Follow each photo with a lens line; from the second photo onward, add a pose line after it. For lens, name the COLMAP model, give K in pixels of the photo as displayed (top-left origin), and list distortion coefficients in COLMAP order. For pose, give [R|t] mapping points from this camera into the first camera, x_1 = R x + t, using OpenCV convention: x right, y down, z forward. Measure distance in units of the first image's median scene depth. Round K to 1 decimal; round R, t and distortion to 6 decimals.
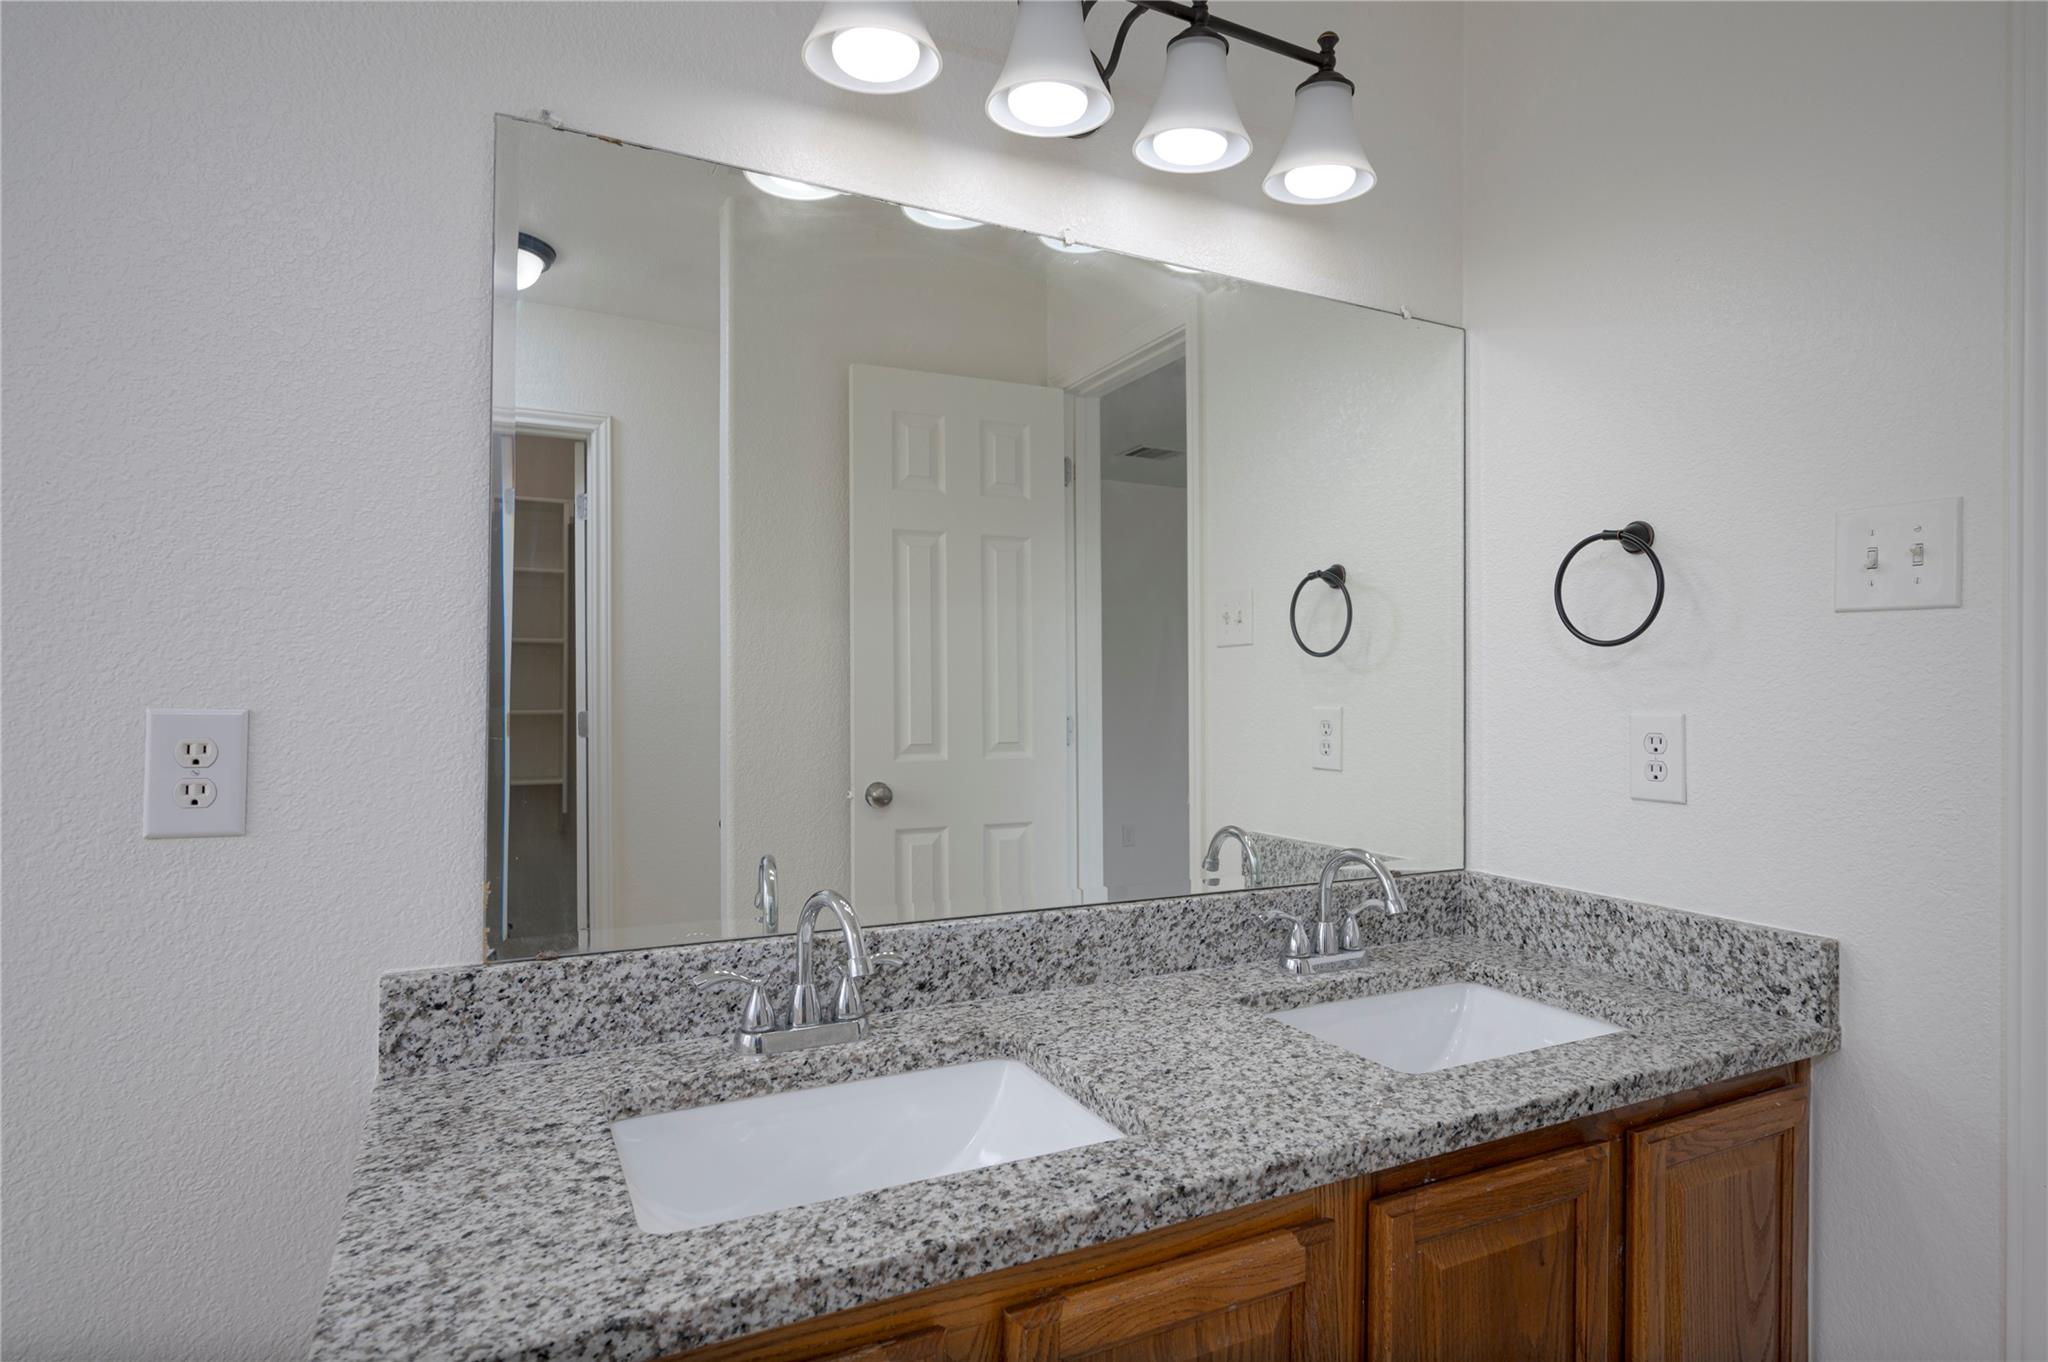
lens RADIAL K [[1090.8, 0, 1029.9], [0, 1090.8, 675.2], [0, 0, 1]] dist [-0.002331, 0.000296]
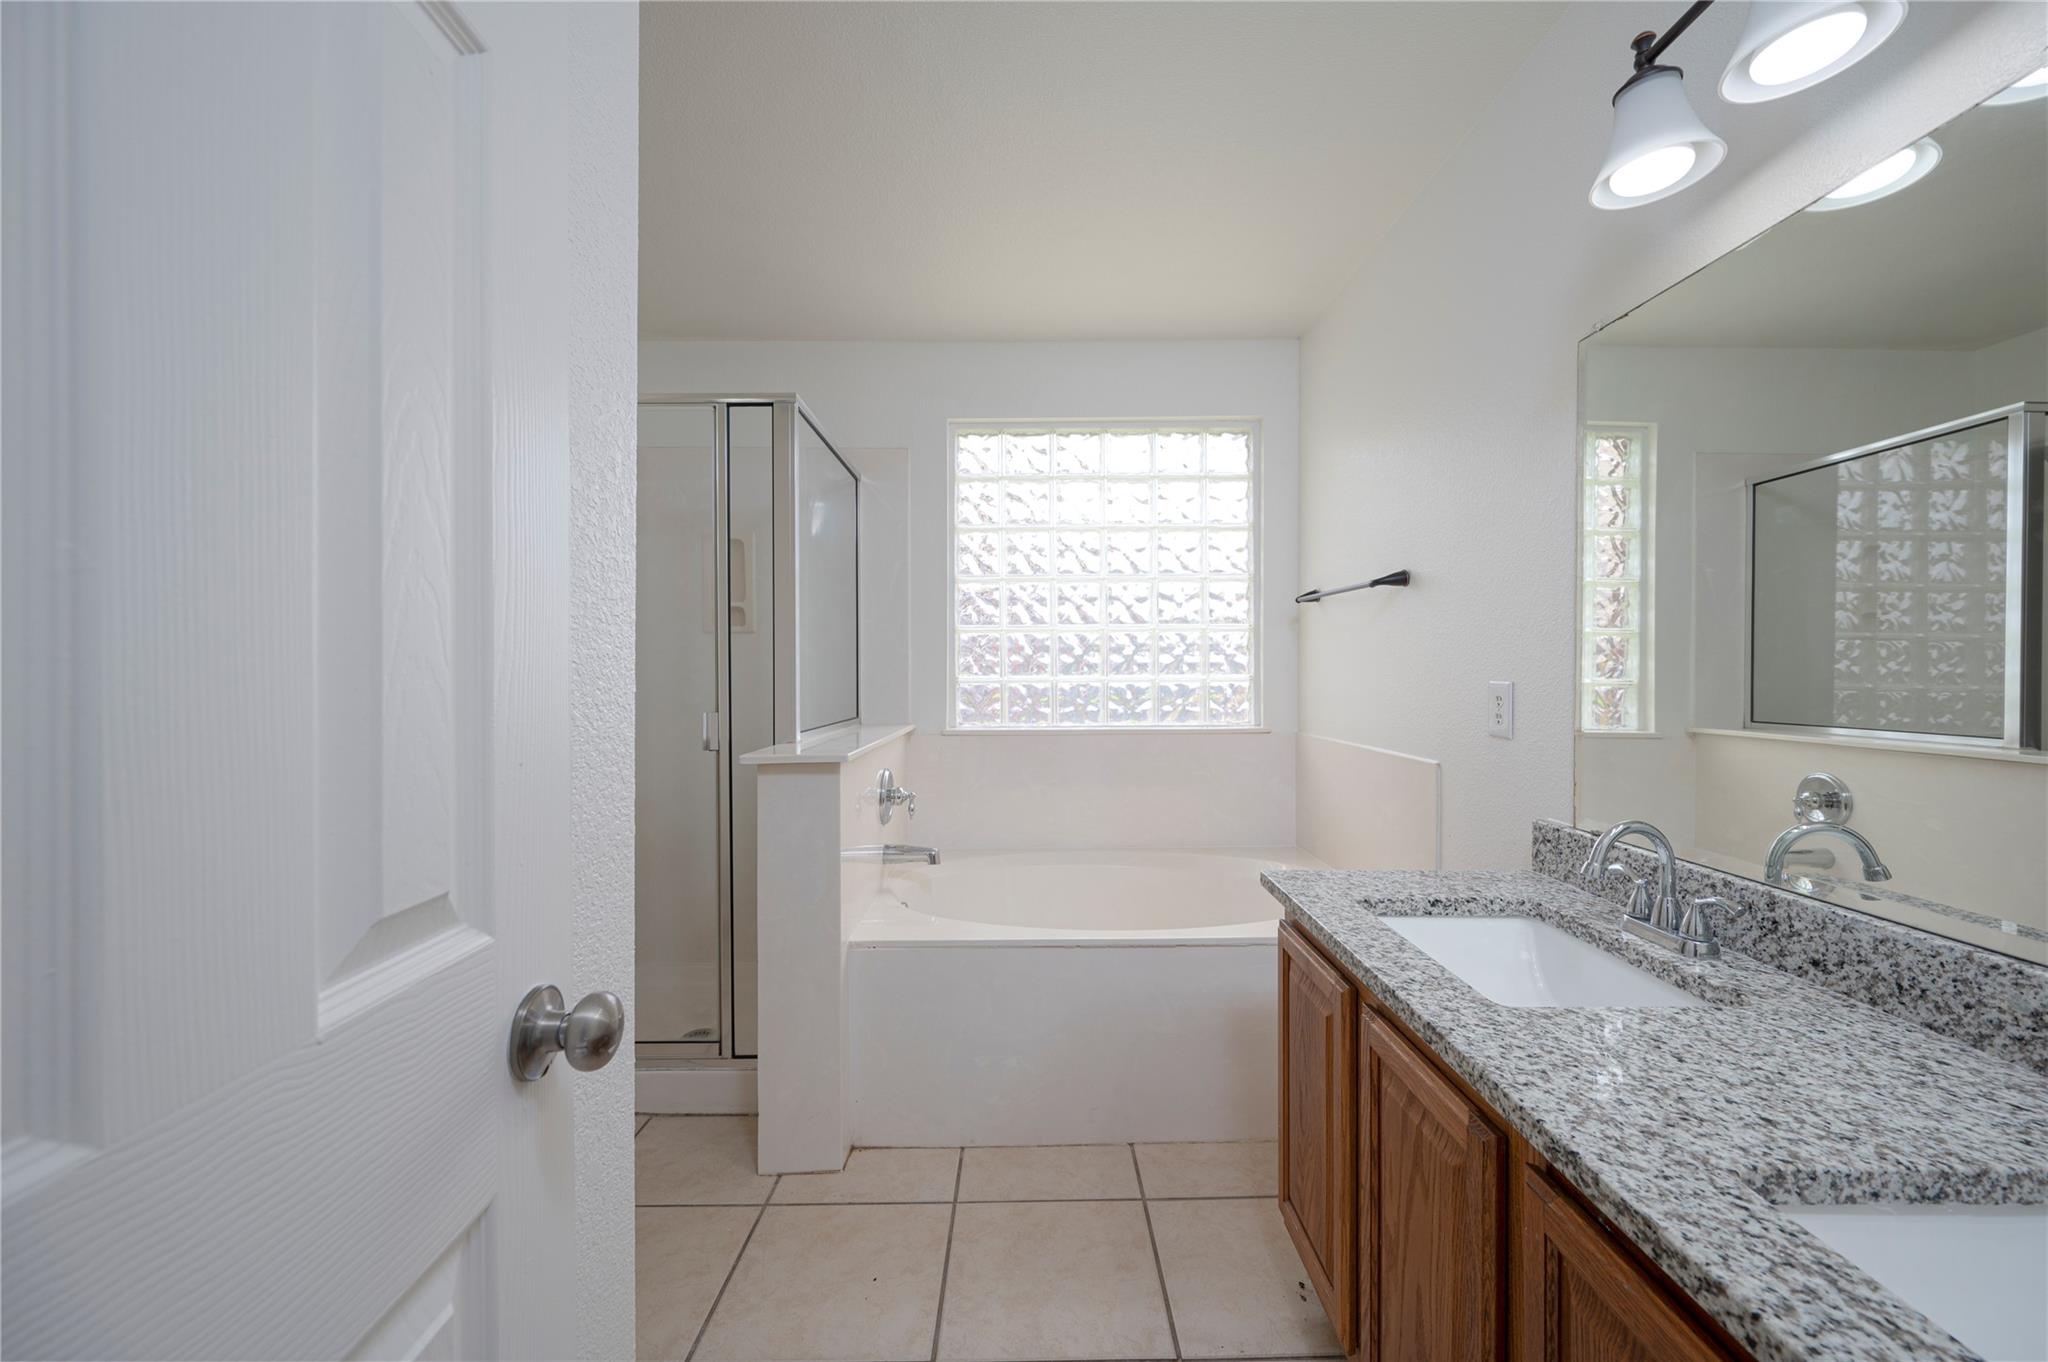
lens RADIAL K [[808.8, 0, 1030.7], [0, 808.8, 681.1], [0, 0, 1]] dist [0.000298, -0.000021]
pose [[-0.461277, 0.003849, -0.887248, 0.917985], [0.002894, 0.999992, 0.002834, 0.018398], [0.887251, -0.001261, -0.461285, 0.708825]]
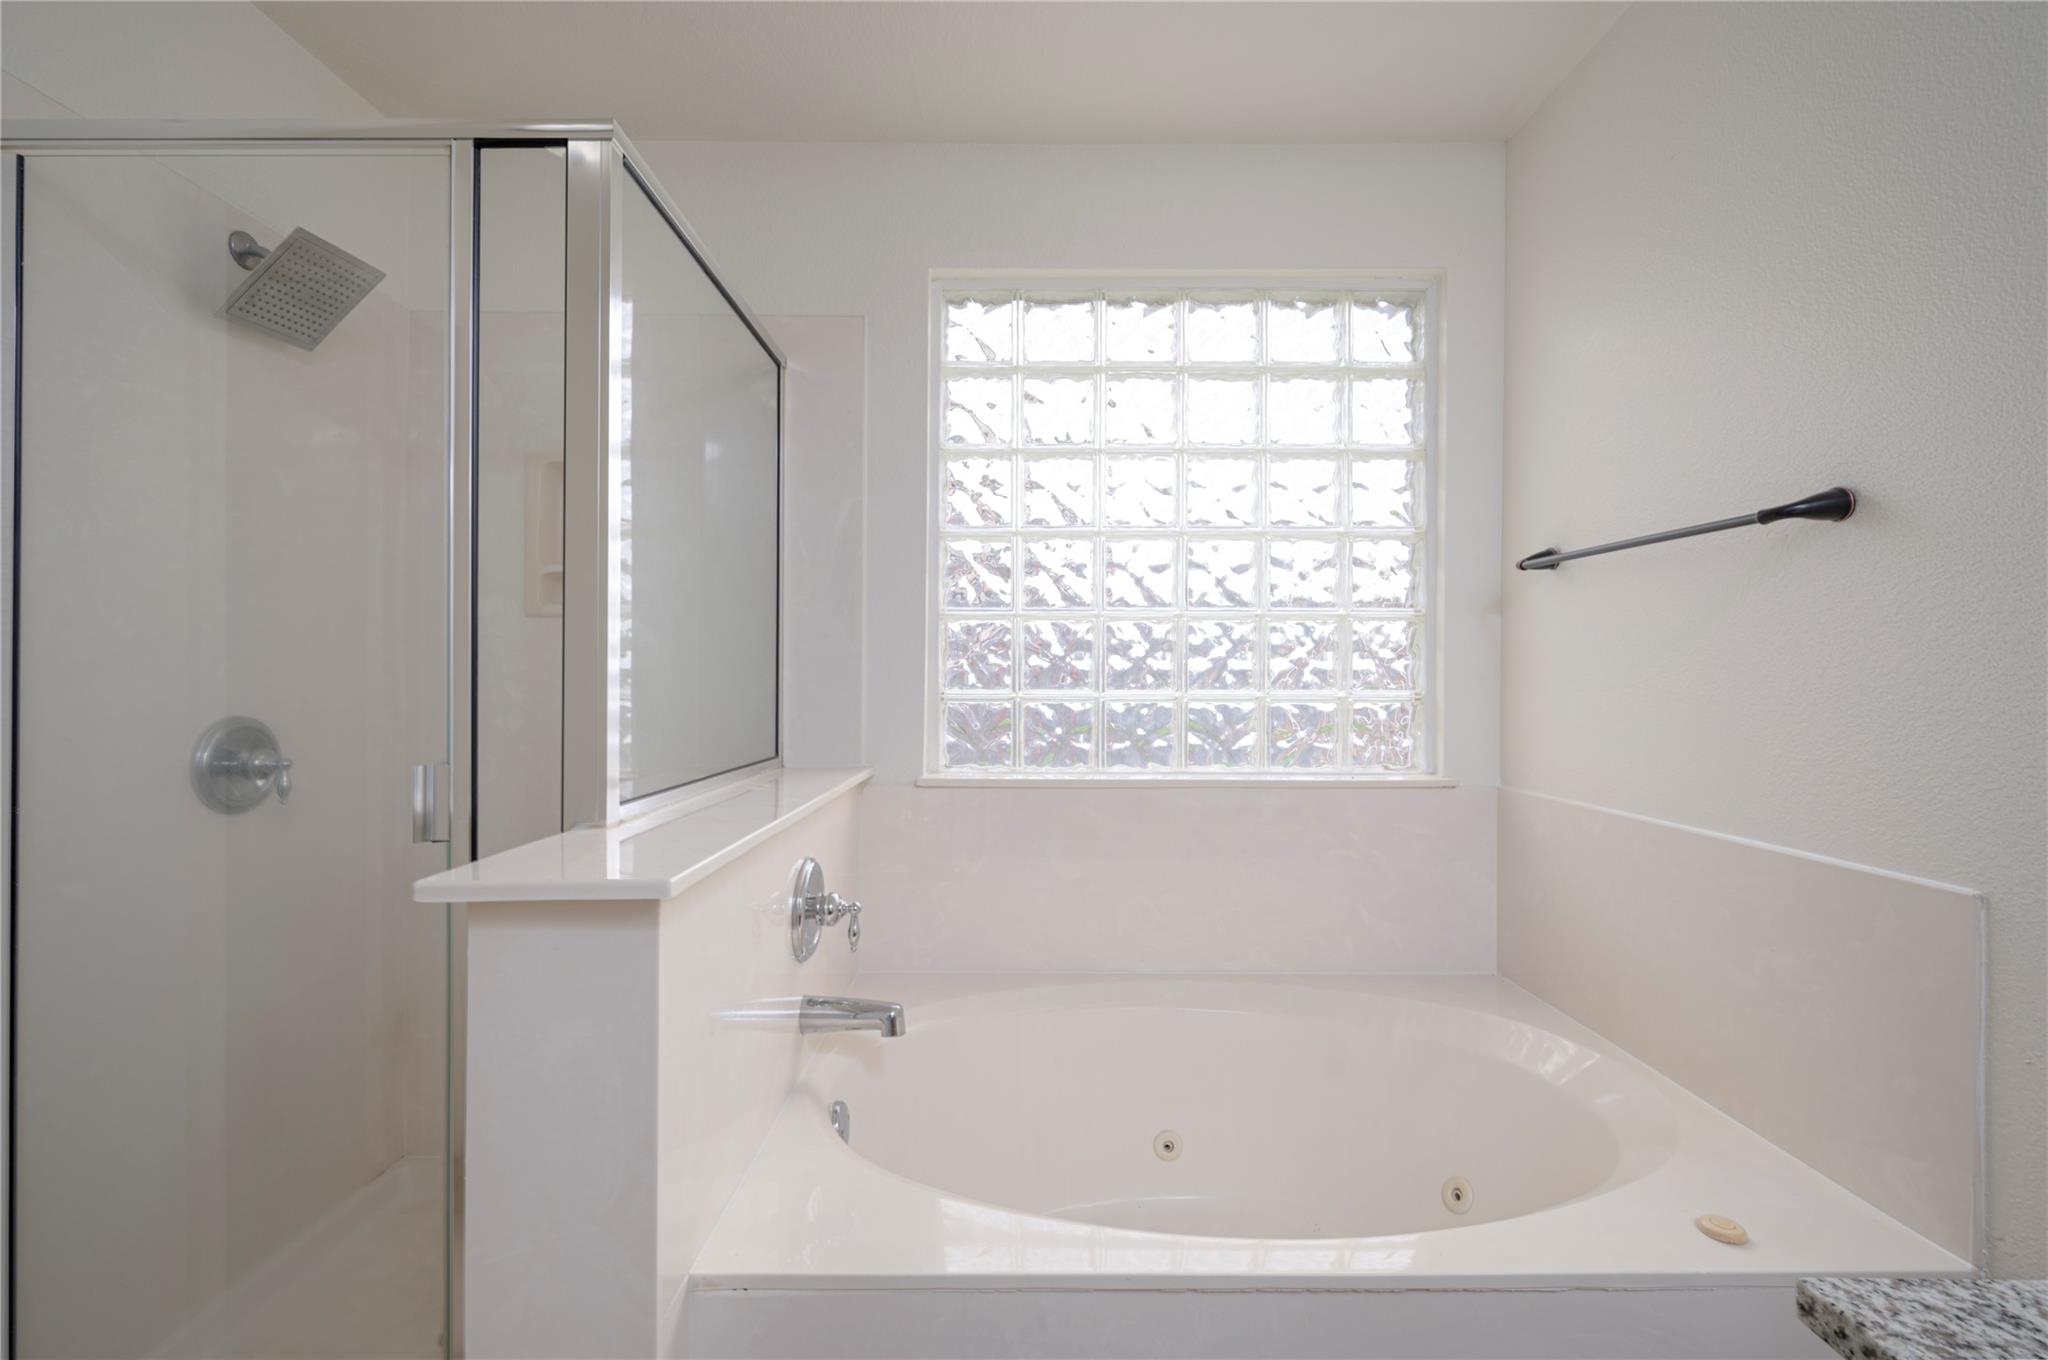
lens RADIAL K [[880.6, 0, 1027.8], [0, 880.6, 679.4], [0, 0, 1]] dist [-0.001391, -0.000009]
pose [[-0.466089, -0.008472, -0.884697, 0.644006], [-0.004978, 0.999963, -0.006953, 0.011518], [0.884724, 0.001163, -0.466114, 0.542332]]
